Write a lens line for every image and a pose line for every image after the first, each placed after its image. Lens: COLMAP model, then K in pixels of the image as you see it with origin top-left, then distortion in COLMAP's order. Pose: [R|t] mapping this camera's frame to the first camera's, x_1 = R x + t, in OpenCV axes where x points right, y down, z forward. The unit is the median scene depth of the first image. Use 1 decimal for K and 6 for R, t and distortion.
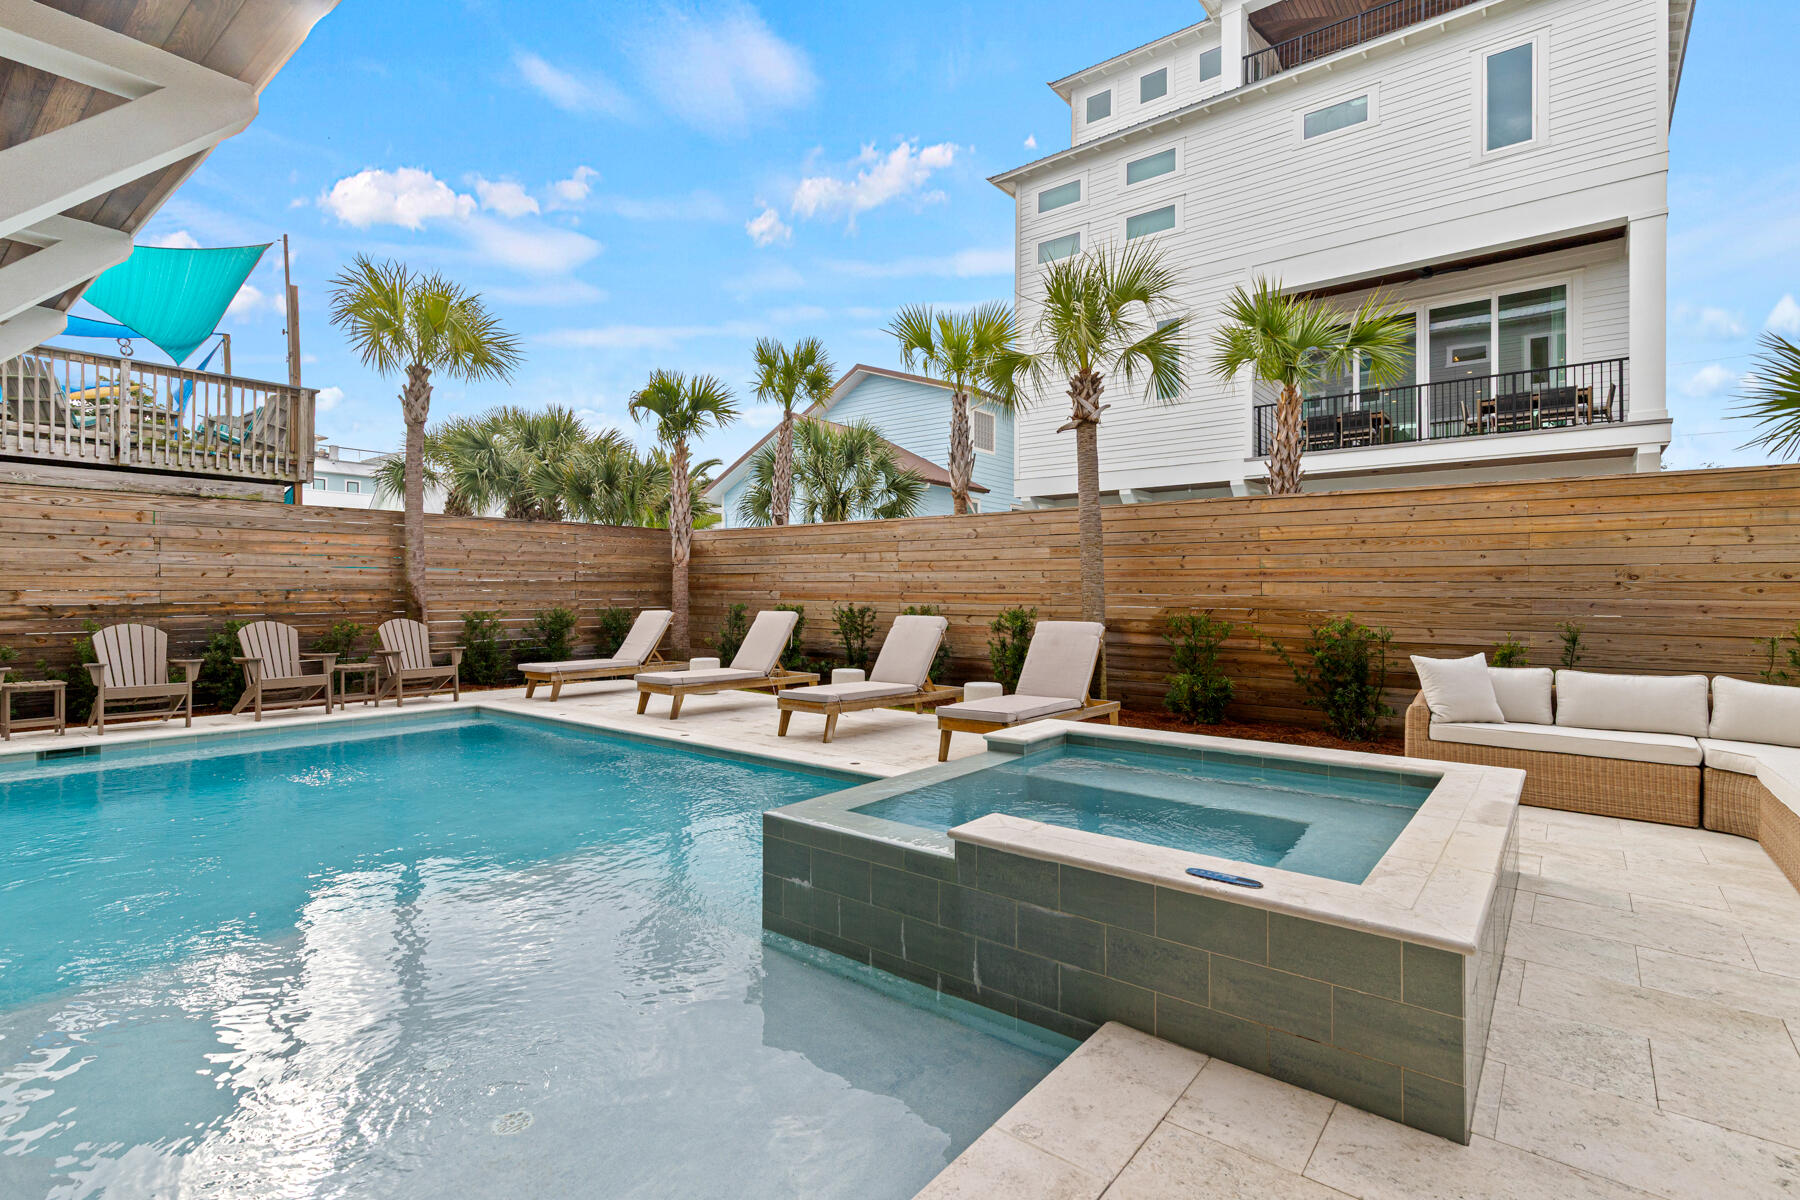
lens RADIAL K [[817.6, 0, 917.2], [0, 817.6, 597.5], [0, 0, 1]] dist [0.008148, -0.001266]
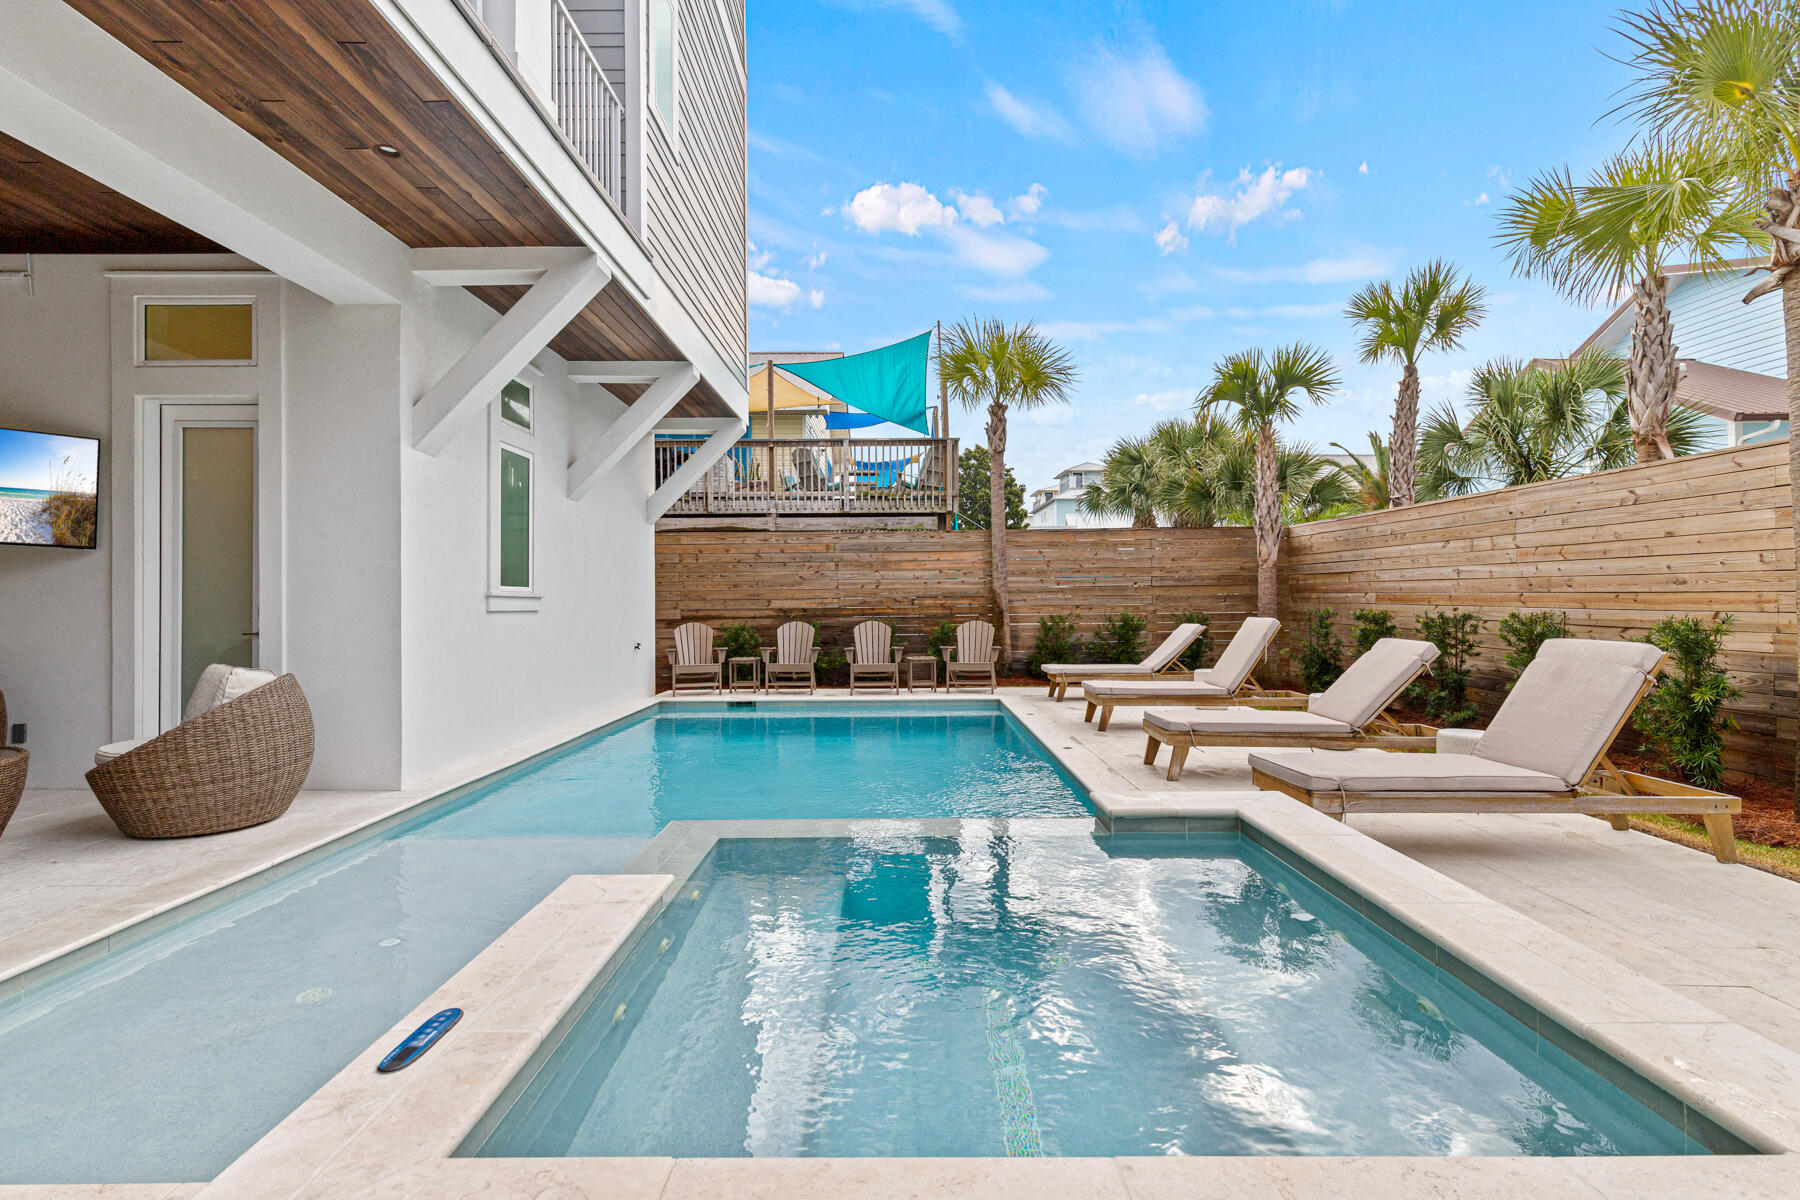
lens RADIAL K [[817.6, 0, 906.0], [0, 817.6, 597.5], [0, 0, 1]] dist [0.008148, -0.001266]
pose [[0.625089, -0.008915, -0.780503, 0.207606], [0.004379, 0.999959, -0.007915, 0.000905], [0.780541, 0.001530, 0.625102, 0.166545]]
